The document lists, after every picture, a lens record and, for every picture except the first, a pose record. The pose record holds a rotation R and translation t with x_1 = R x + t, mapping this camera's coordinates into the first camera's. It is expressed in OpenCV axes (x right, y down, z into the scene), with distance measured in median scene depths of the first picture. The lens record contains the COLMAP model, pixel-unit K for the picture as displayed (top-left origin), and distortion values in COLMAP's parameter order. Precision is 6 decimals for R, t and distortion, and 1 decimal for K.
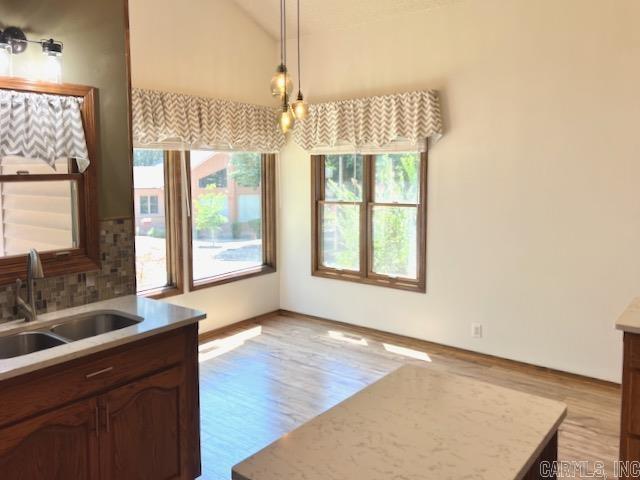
lens RADIAL K [[524.1, 0, 256.6], [0, 524.1, 214.0], [0, 0, 1]] dist [0.007208, -0.002367]
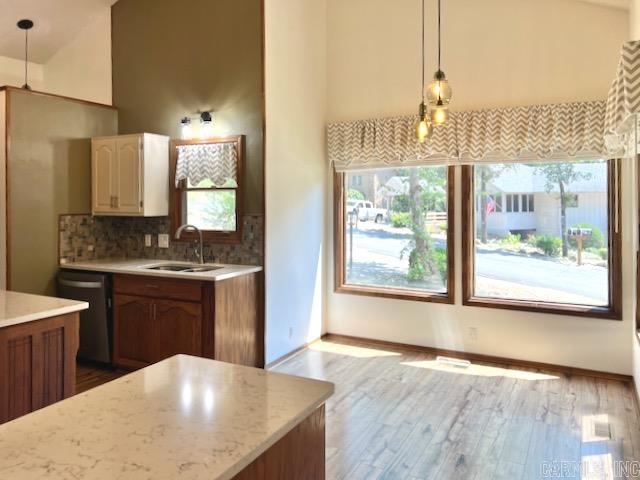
lens RADIAL K [[501.4, 0, 318.2], [0, 501.4, 195.8], [0, 0, 1]] dist [0.010960, 0.003363]
pose [[0.244121, 0.004496, -0.969734, 0.779747], [-0.075885, 0.997011, -0.014480, -0.026197], [0.966771, 0.077123, 0.243733, 0.518208]]
